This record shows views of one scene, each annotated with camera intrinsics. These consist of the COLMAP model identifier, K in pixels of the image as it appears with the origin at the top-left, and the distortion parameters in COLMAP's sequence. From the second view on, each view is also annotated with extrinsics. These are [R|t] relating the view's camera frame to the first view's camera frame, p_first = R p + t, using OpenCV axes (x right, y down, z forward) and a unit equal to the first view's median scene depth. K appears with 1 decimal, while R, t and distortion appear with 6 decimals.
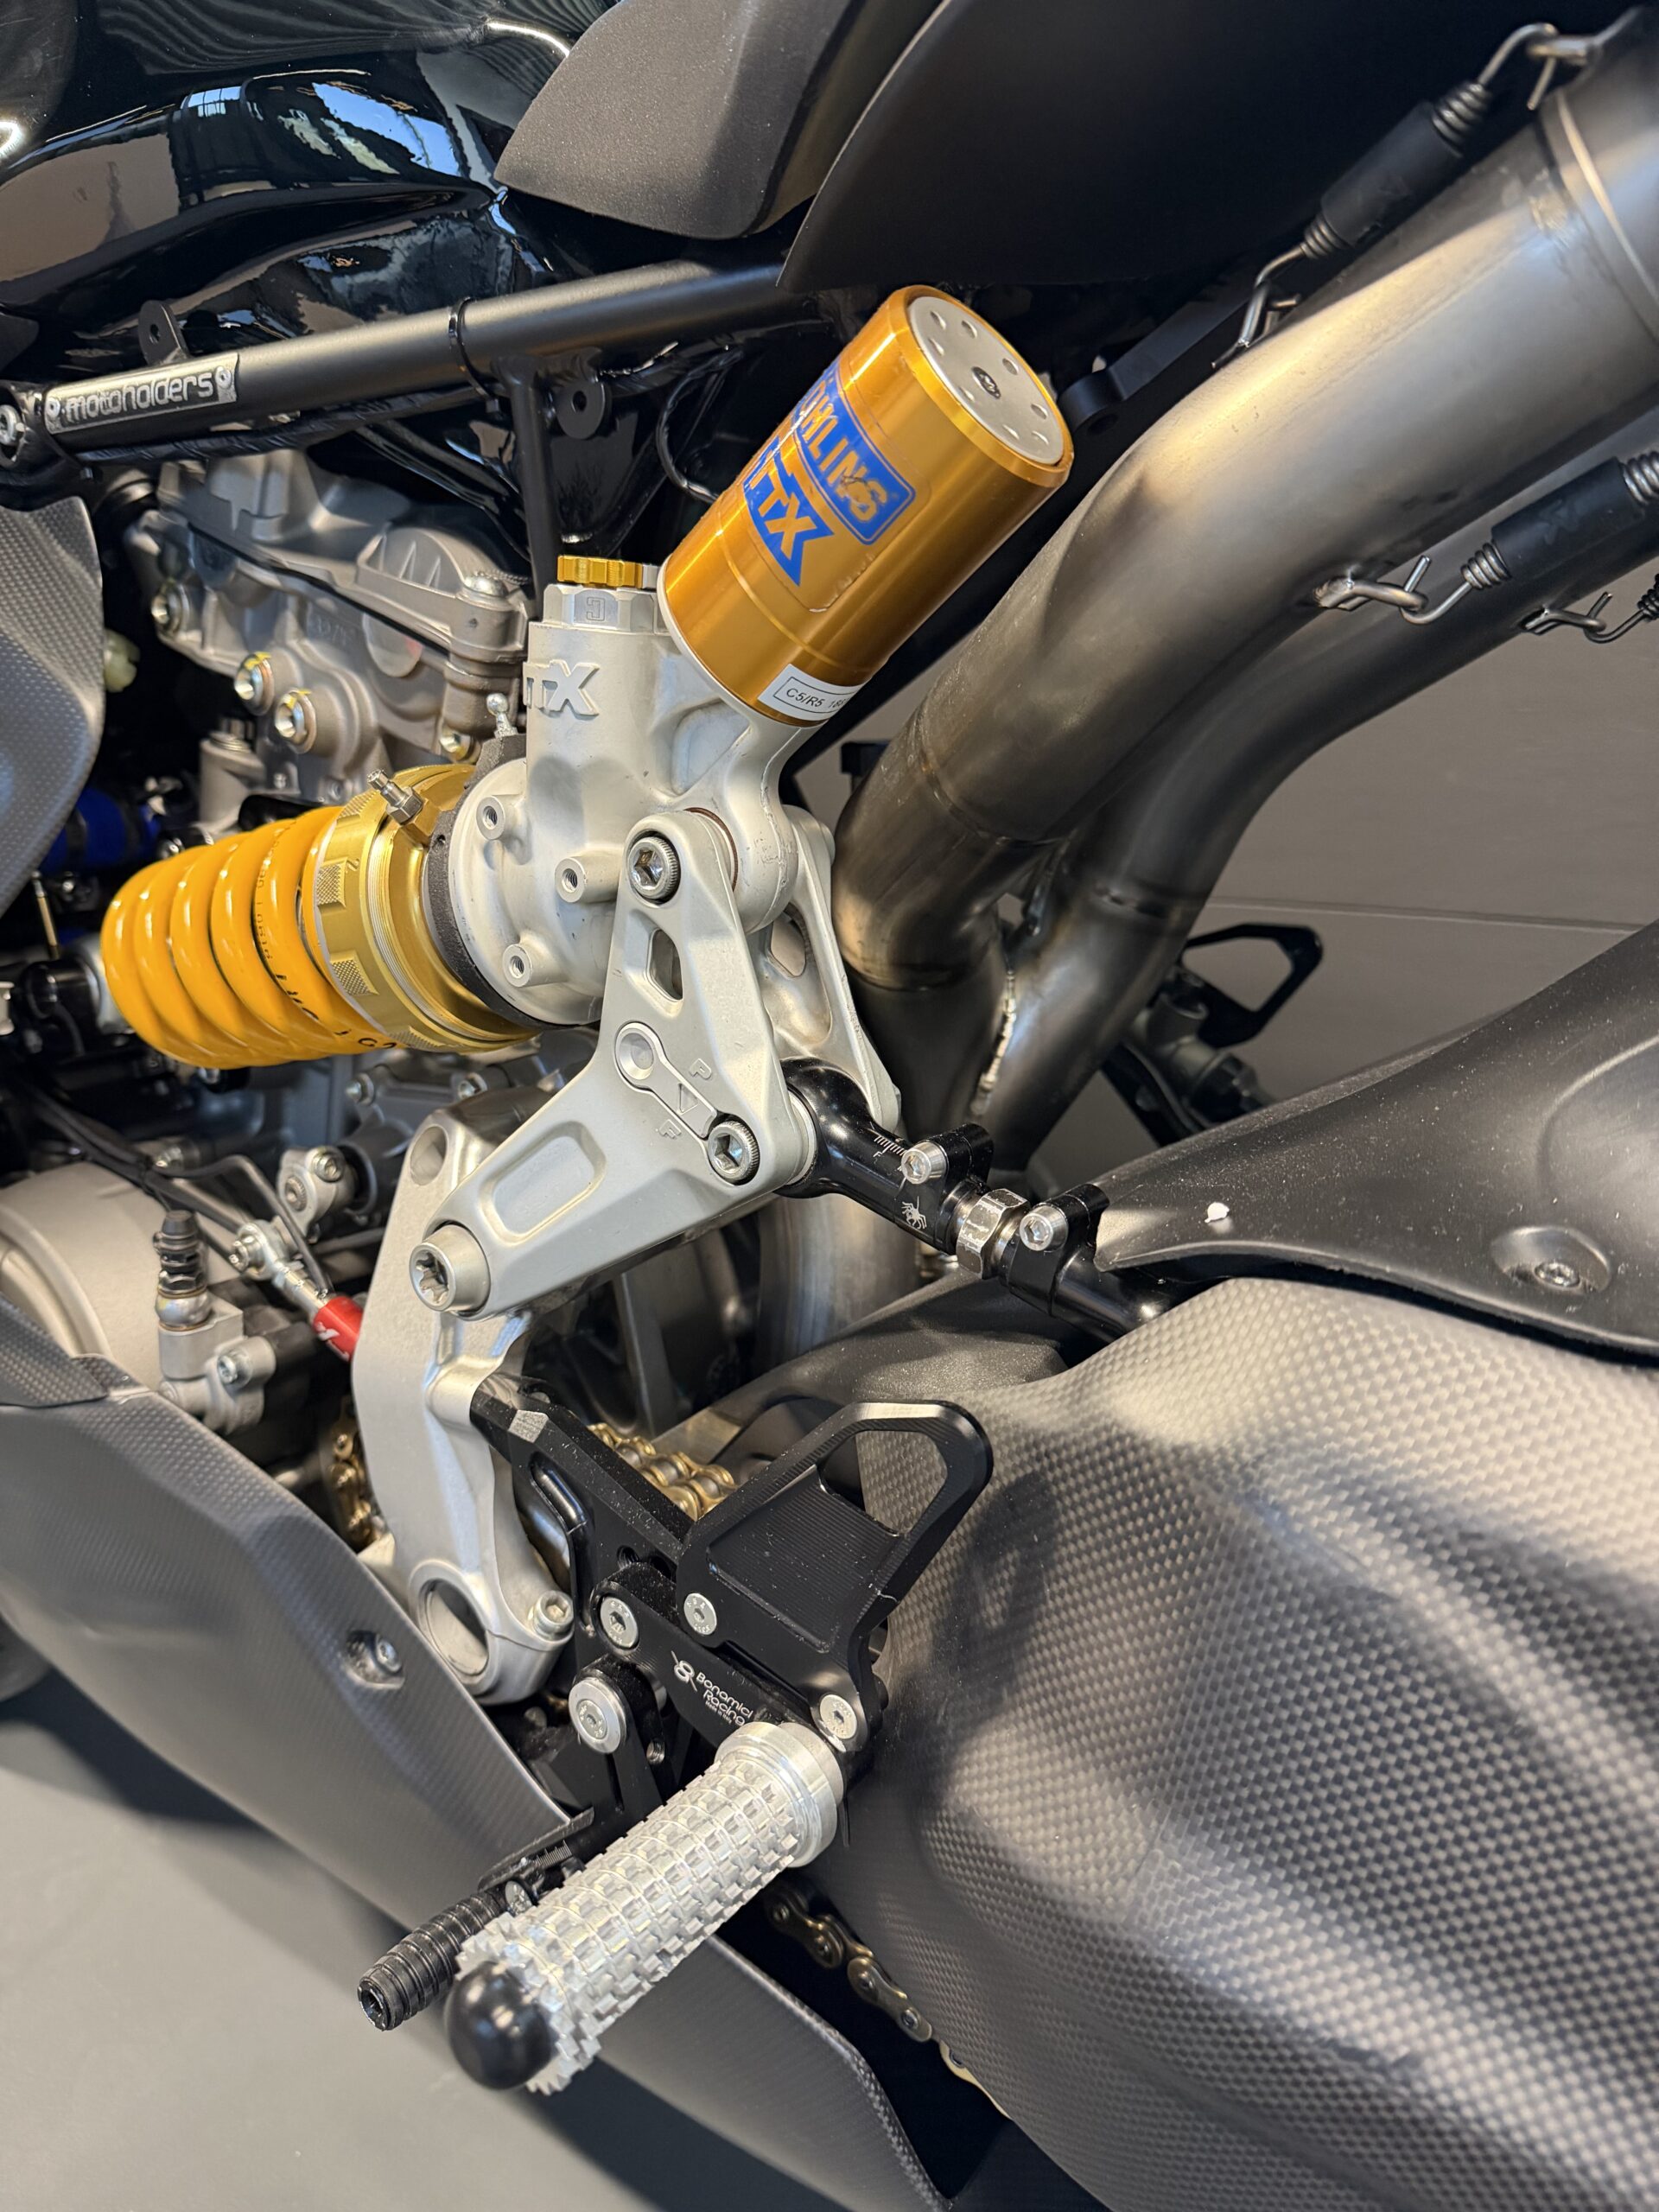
lens RADIAL K [[1557.1, 0, 835.4], [0, 1557.1, 1086.9], [0, 0, 1]] dist [0.020361, -0.030244]
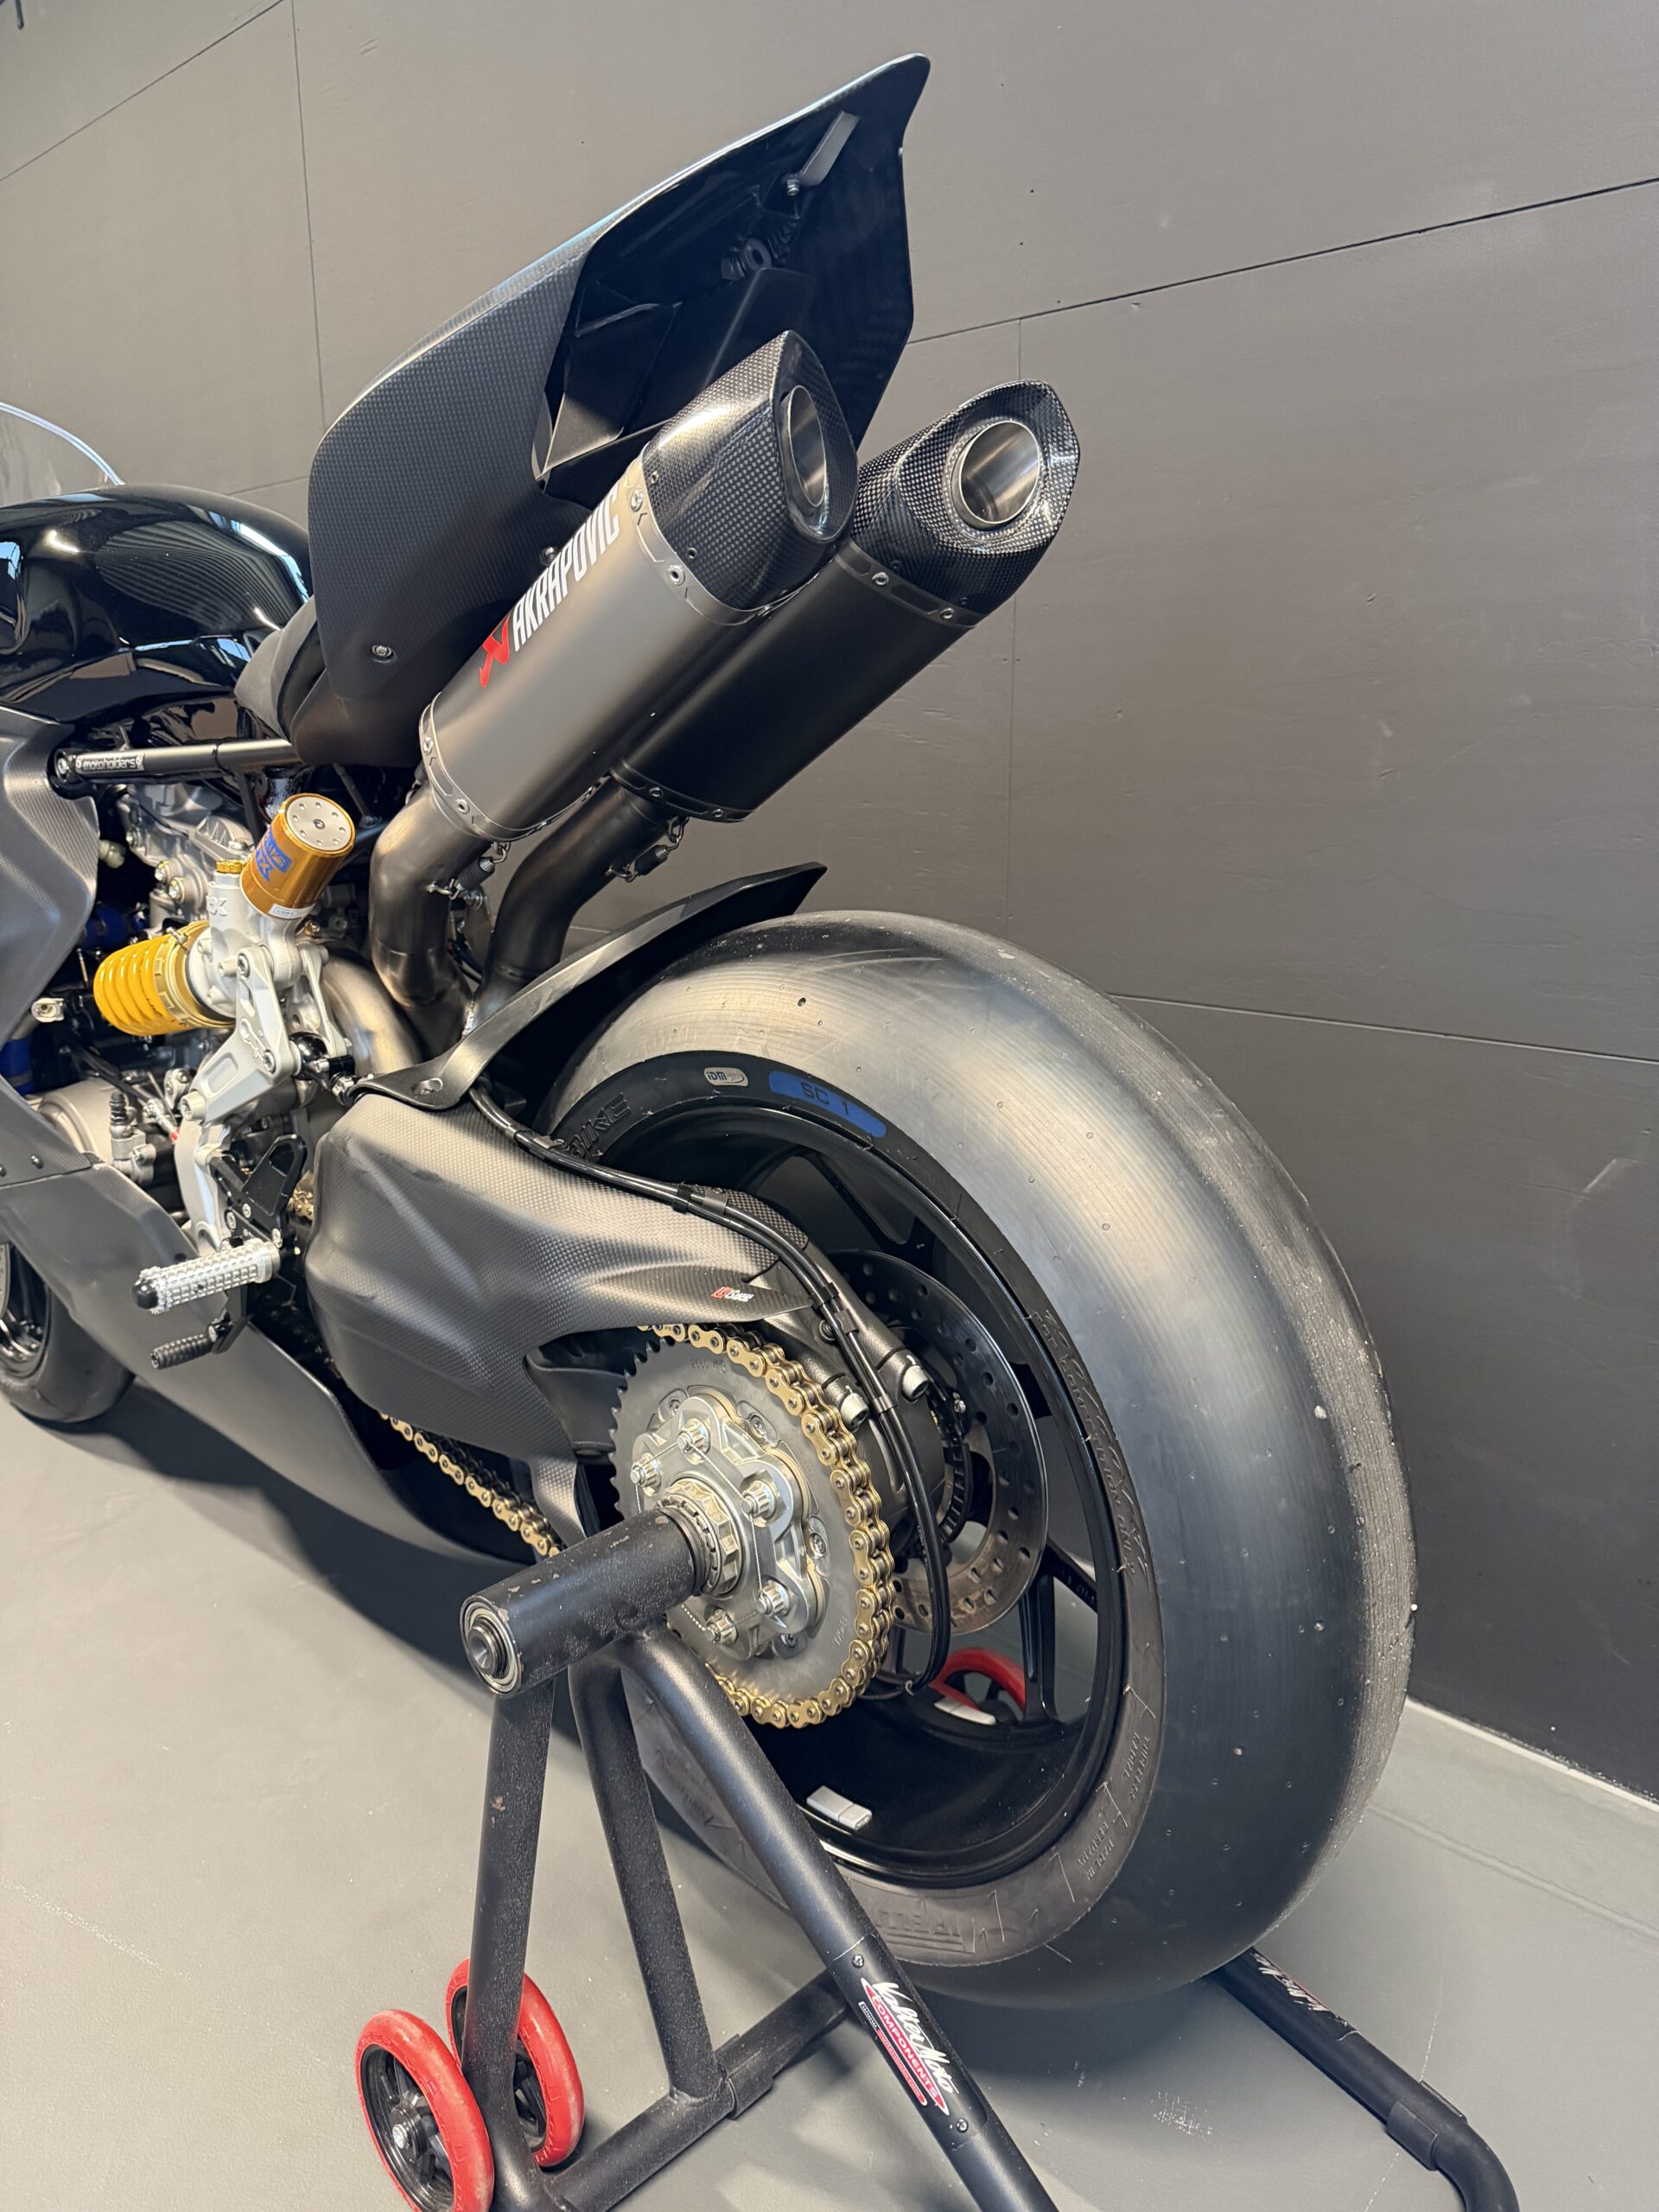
lens RADIAL K [[1557.1, 0, 839.3], [0, 1557.1, 1104.2], [0, 0, 1]] dist [0.020361, -0.030244]
pose [[0.995442, 0.021882, -0.092819, 0.939882], [-0.021400, 0.999752, 0.006187, 0.058215], [0.092932, -0.004173, 0.995664, -1.354102]]
